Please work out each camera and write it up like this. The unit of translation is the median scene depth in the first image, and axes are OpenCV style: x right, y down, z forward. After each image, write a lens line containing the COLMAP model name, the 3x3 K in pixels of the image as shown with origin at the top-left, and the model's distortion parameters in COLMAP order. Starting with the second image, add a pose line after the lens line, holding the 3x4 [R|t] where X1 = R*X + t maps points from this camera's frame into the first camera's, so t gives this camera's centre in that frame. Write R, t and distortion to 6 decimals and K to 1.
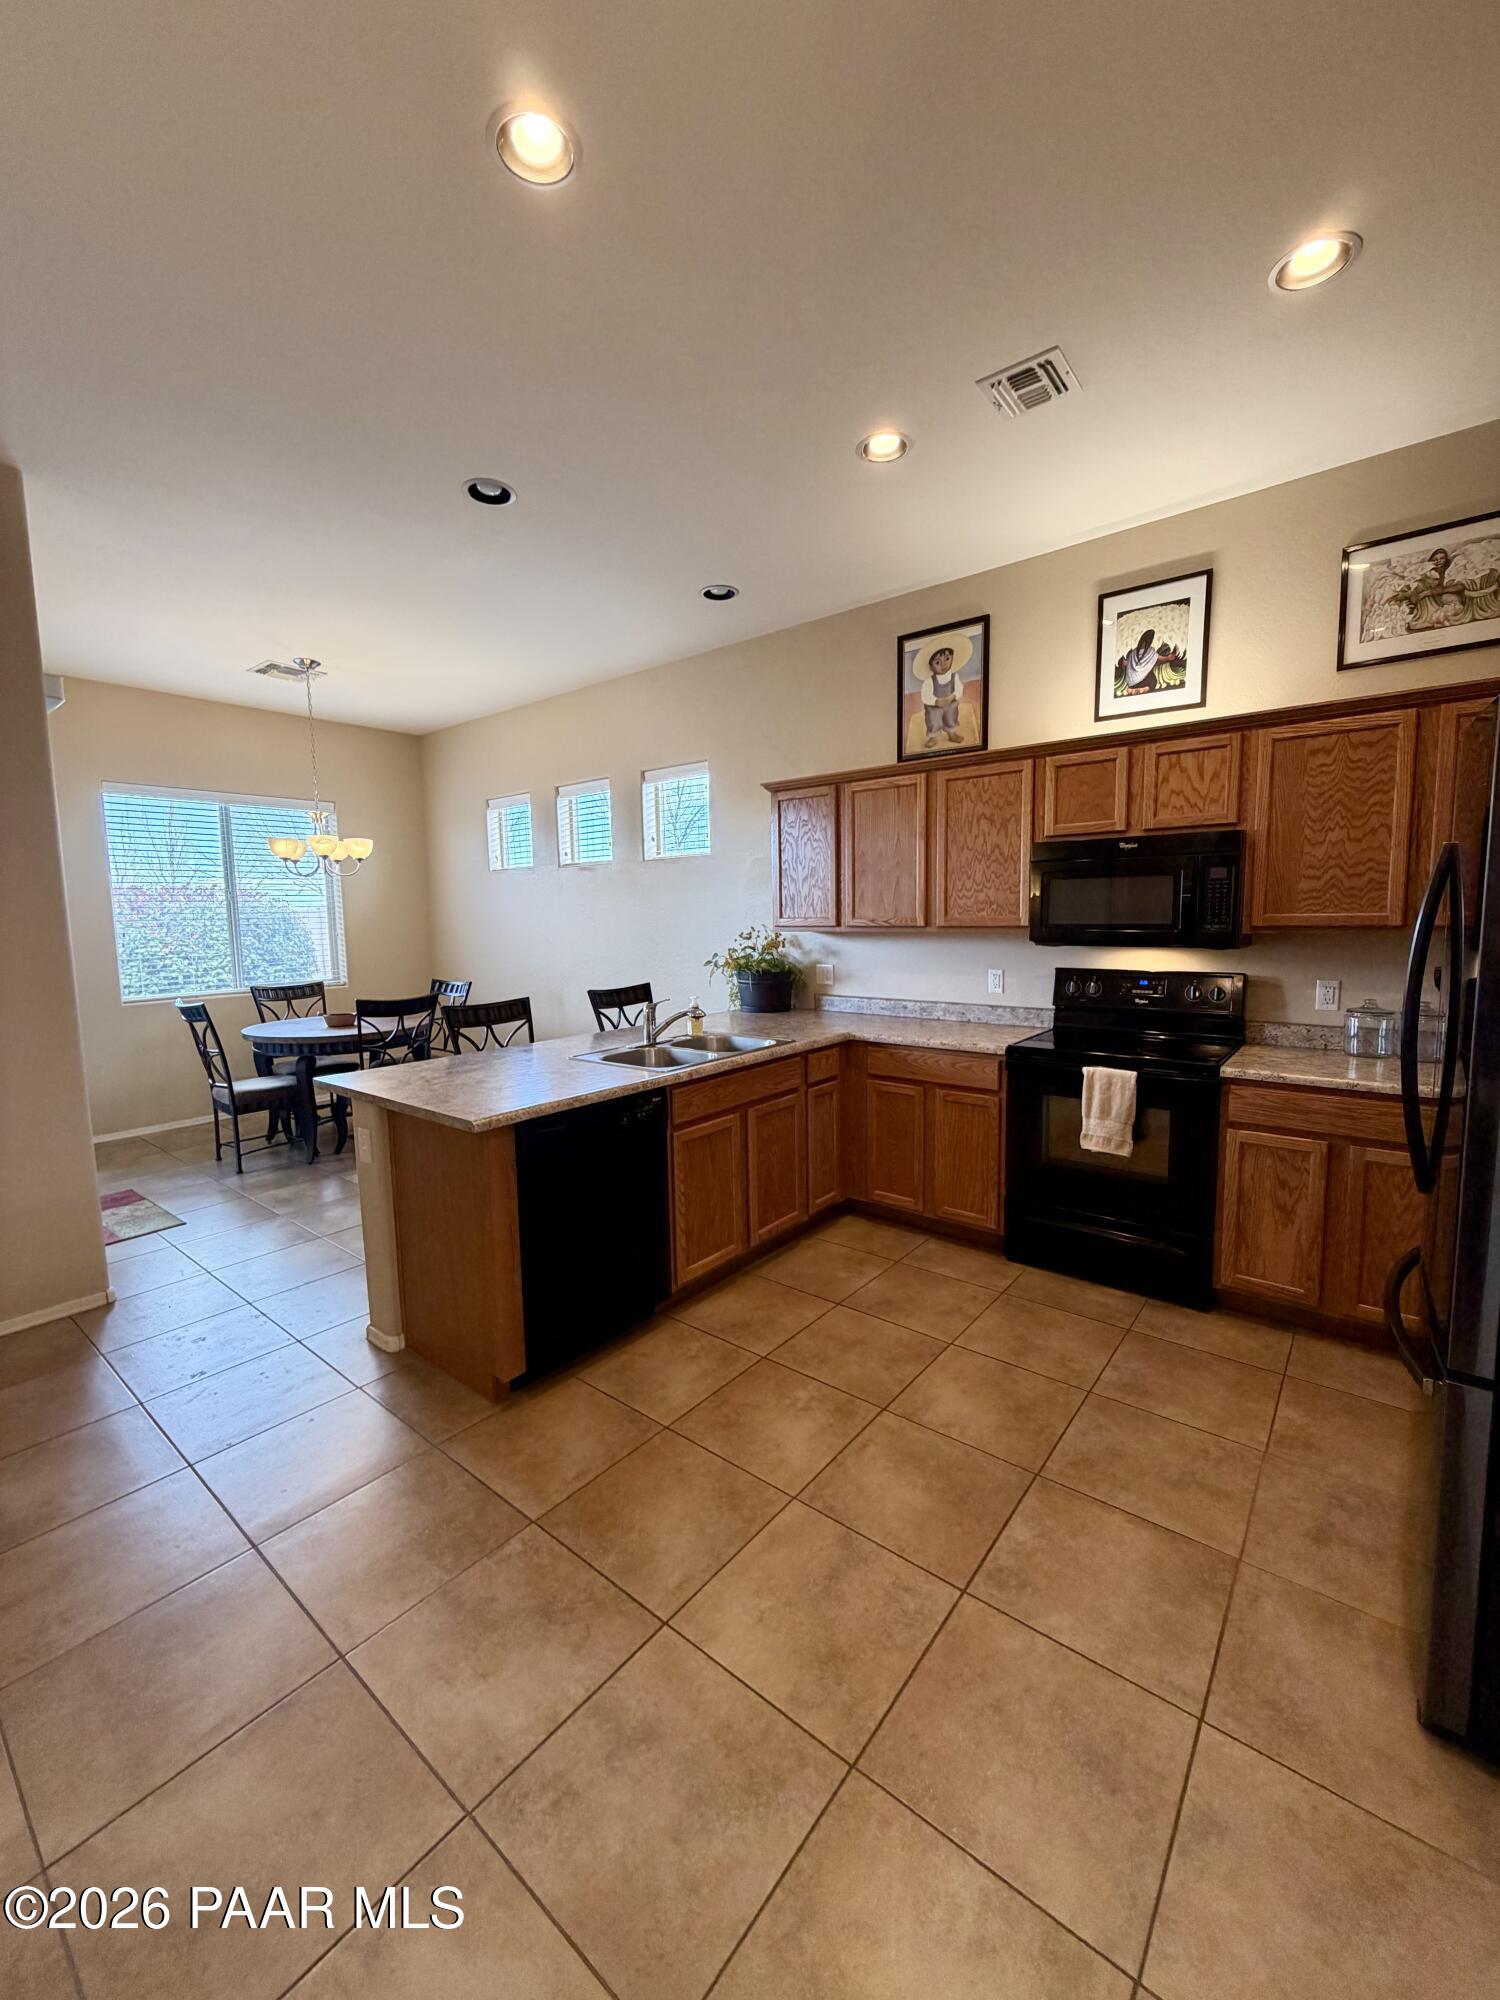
lens RADIAL K [[805.1, 0, 756.9], [0, 805.1, 998.3], [0, 0, 1]] dist [0.002476, 0.000265]
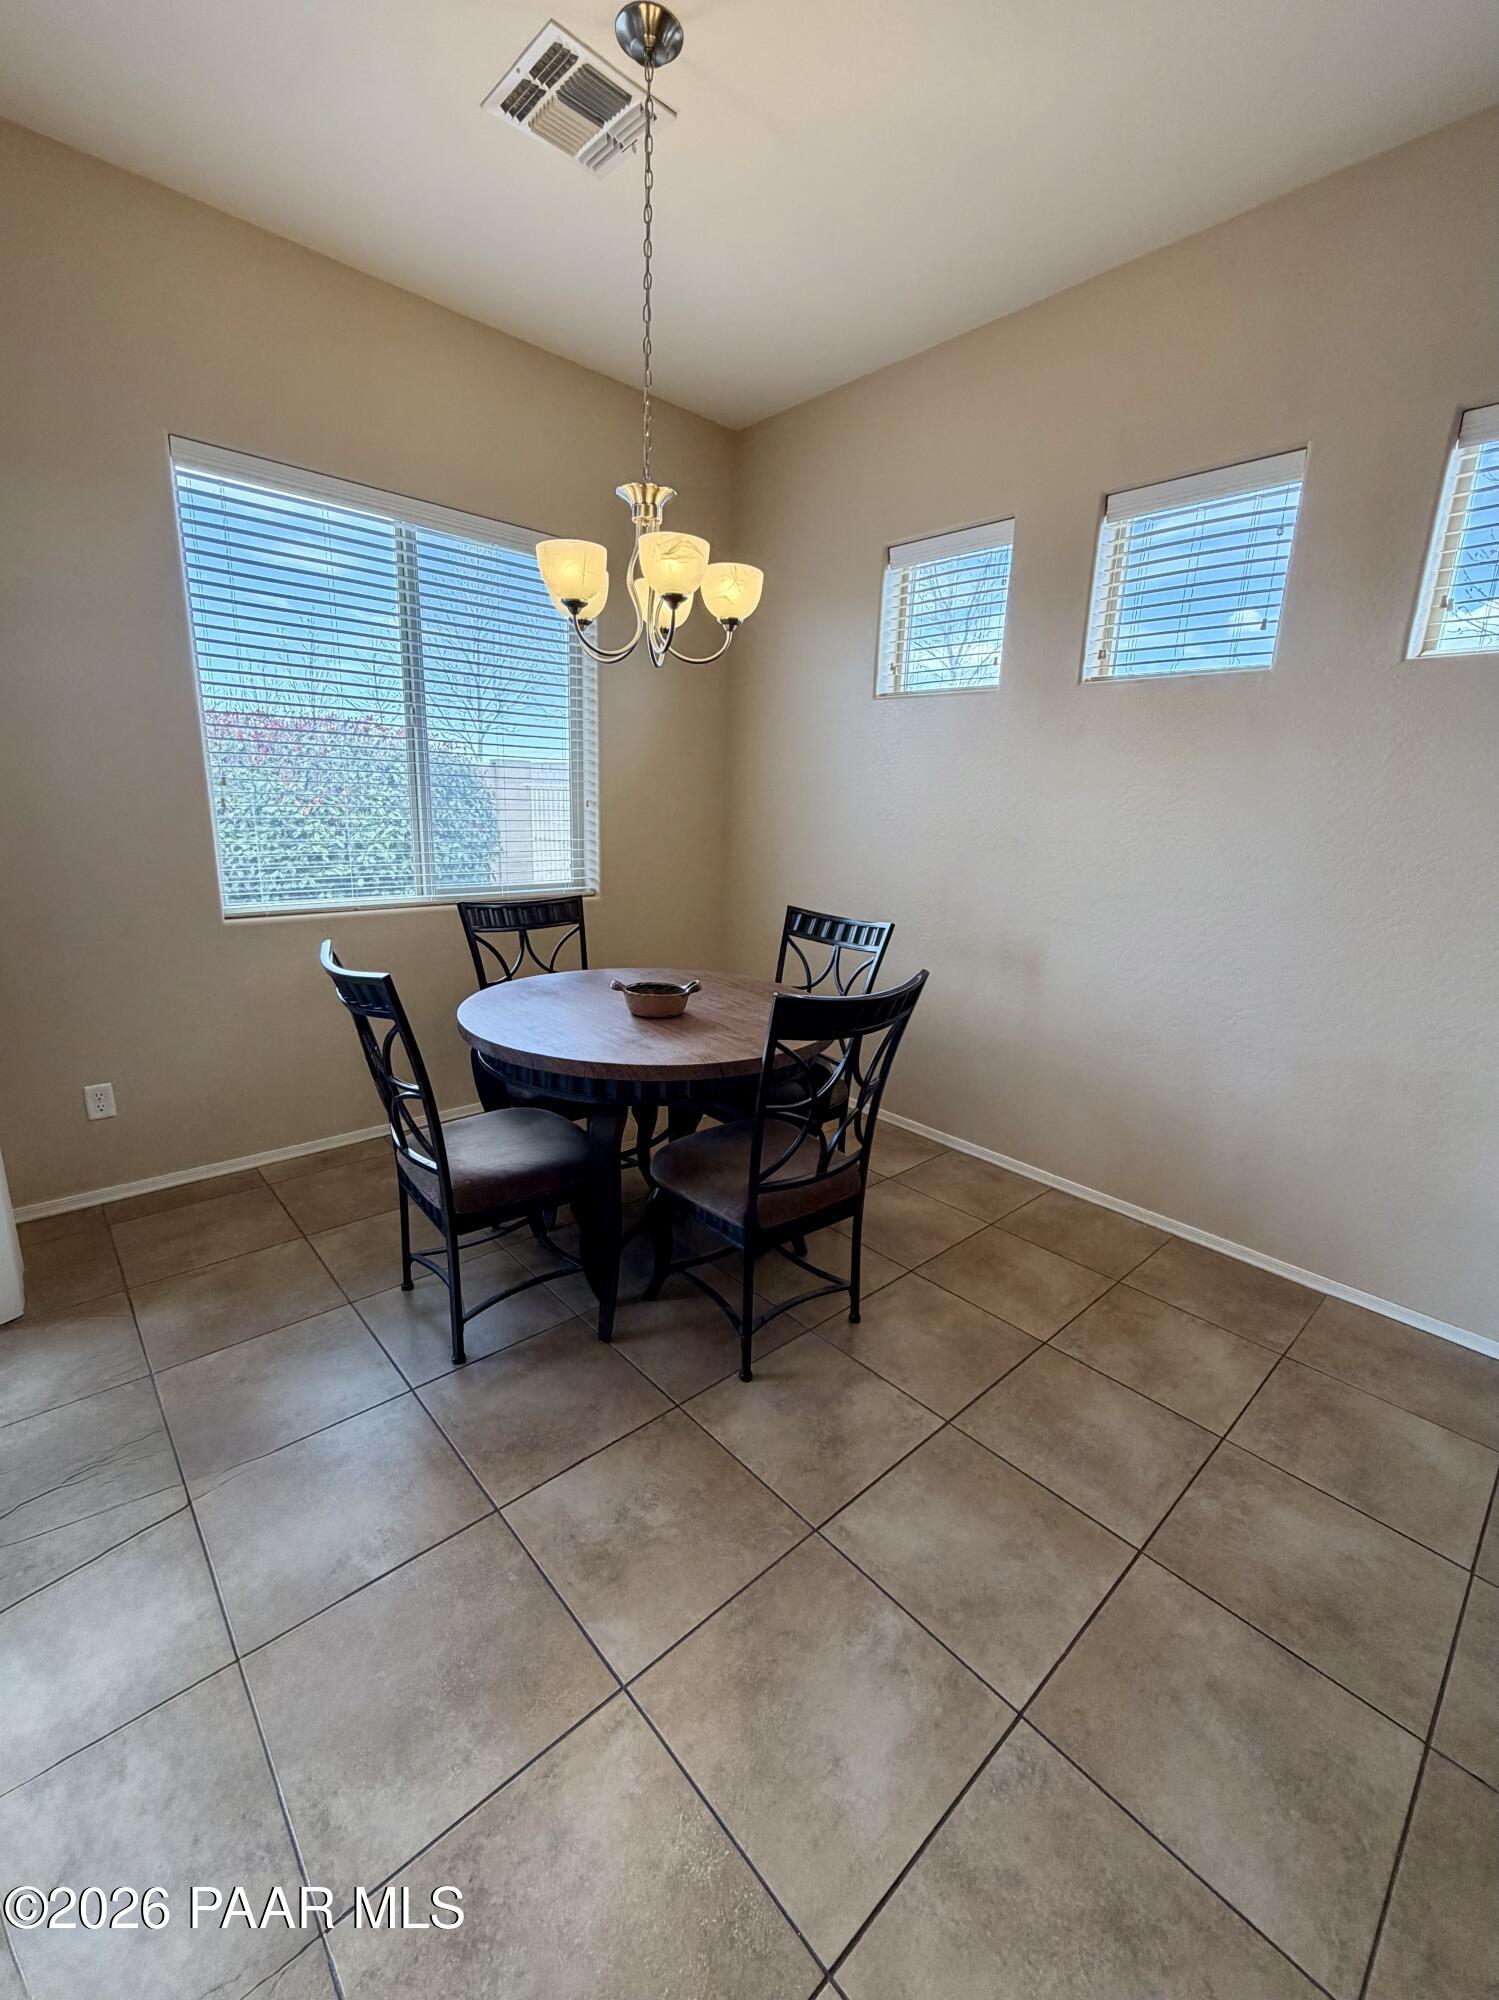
lens RADIAL K [[805.1, 0, 743.2], [0, 805.1, 998.7], [0, 0, 1]] dist [0.002476, 0.000265]
pose [[0.987103, 0.092083, -0.130952, -0.394061], [-0.073335, 0.987231, 0.141410, -0.039016], [0.142301, -0.129983, 0.981252, 0.543512]]
